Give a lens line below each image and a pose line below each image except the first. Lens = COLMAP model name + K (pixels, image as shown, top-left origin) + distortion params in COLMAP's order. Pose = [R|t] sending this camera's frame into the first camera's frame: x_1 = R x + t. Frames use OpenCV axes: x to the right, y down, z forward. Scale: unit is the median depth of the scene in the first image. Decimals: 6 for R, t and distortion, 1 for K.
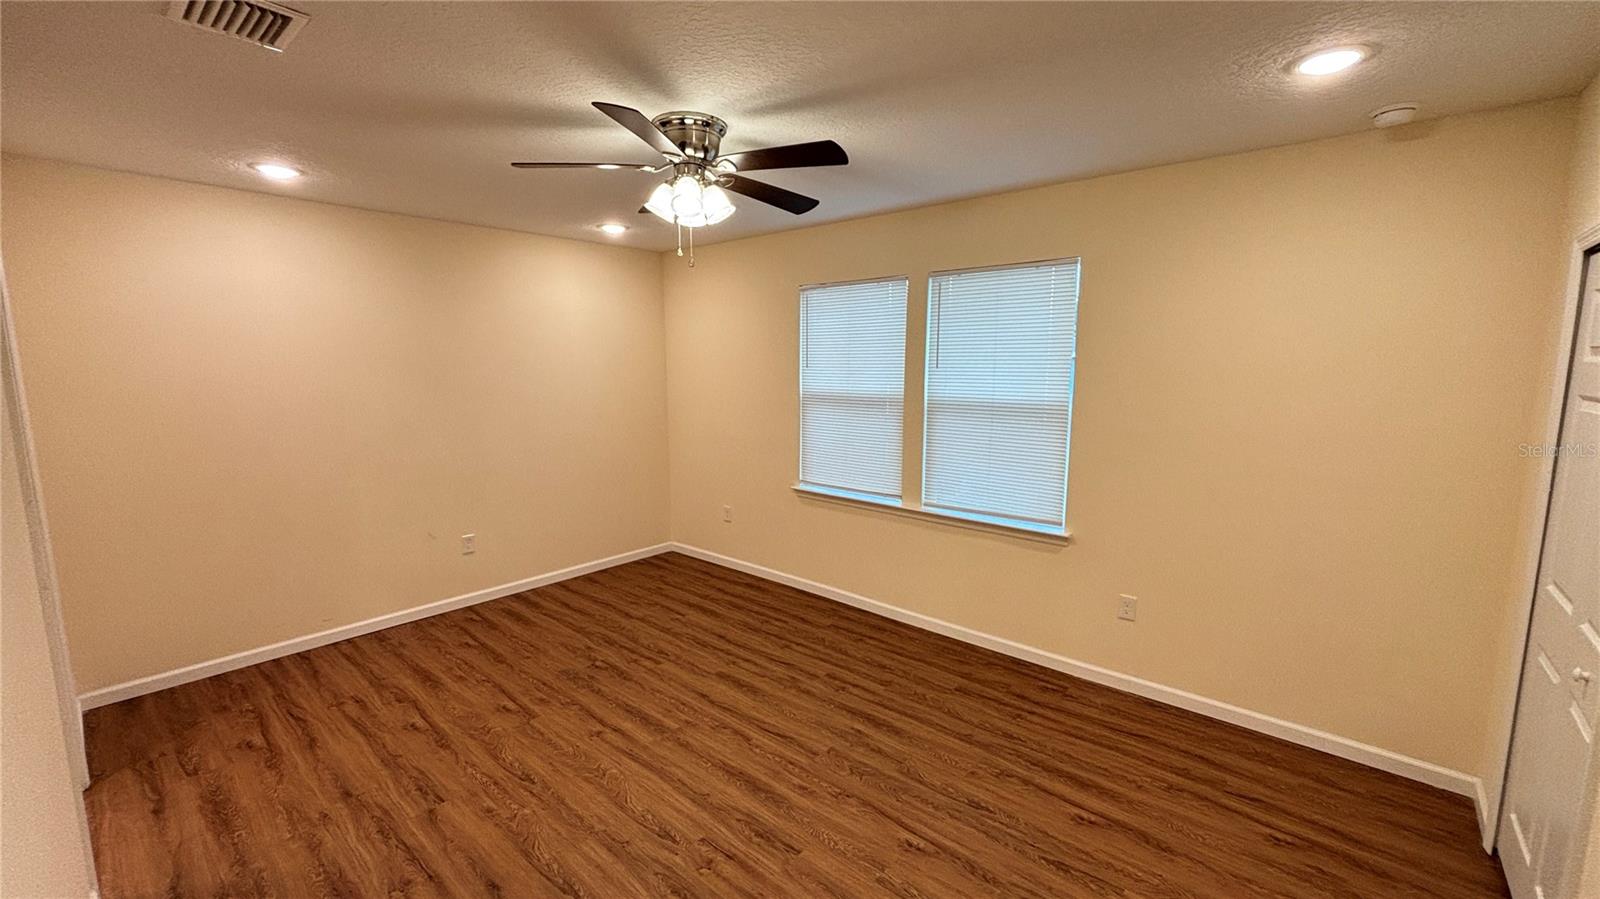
lens RADIAL K [[650.5, 0, 799.8], [0, 650.5, 446.0], [0, 0, 1]] dist [0.008253, -0.000114]
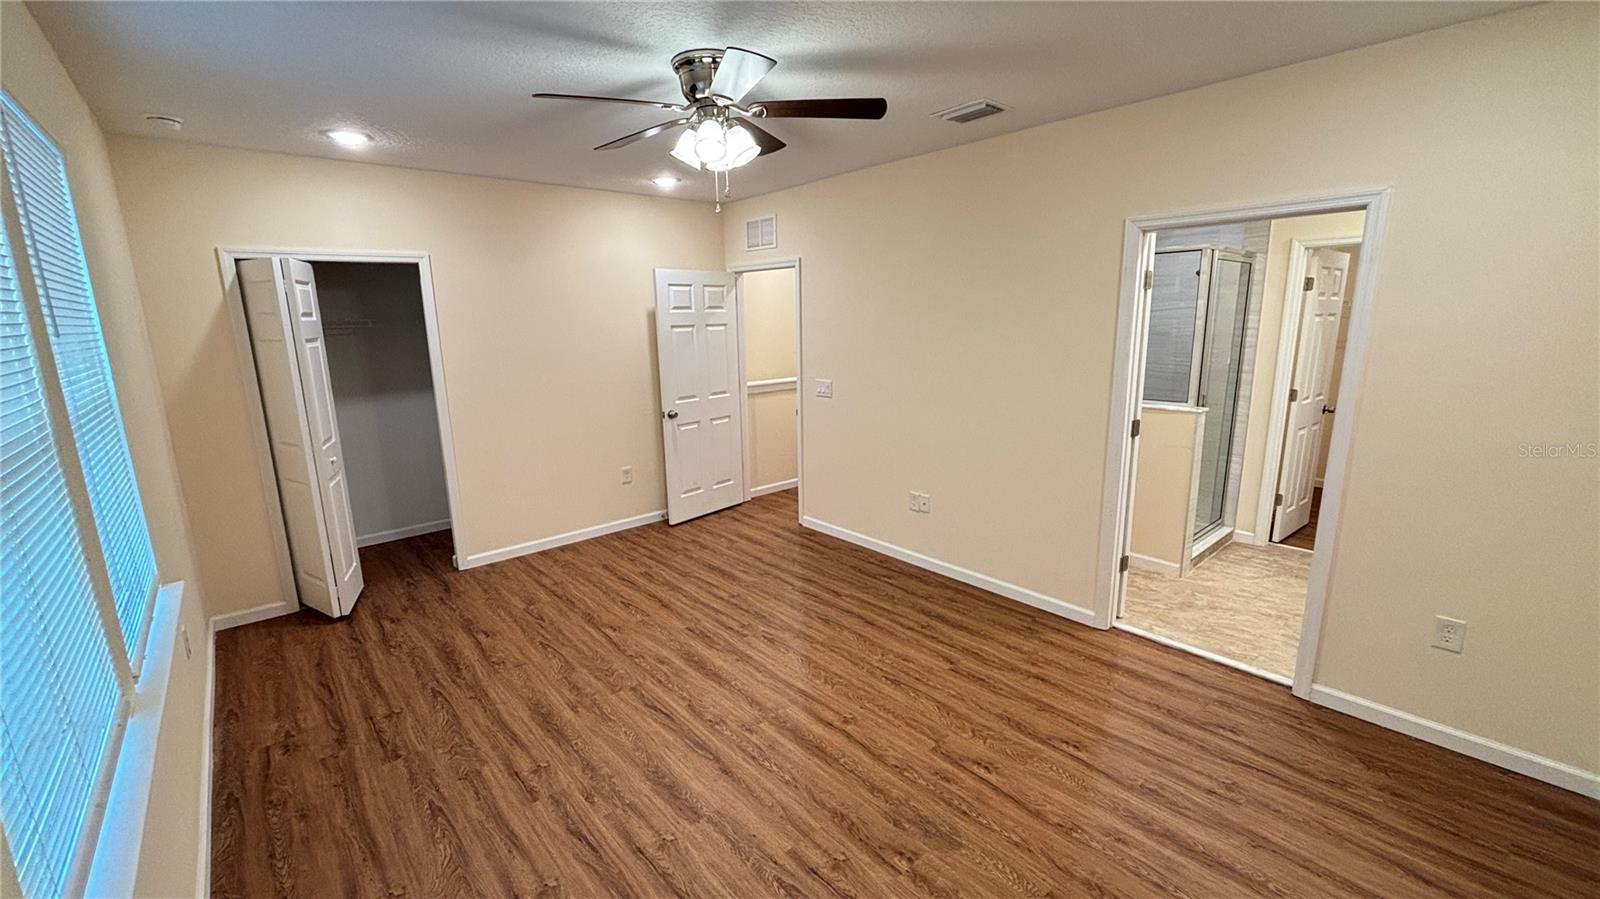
lens RADIAL K [[650.5, 0, 818.5], [0, 650.5, 453.1], [0, 0, 1]] dist [0.008253, -0.000114]
pose [[-0.994144, 0.000792, 0.108056, -0.375071], [0.037173, 0.941447, 0.335105, -0.222745], [-0.101464, 0.337159, -0.935964, 1.761518]]
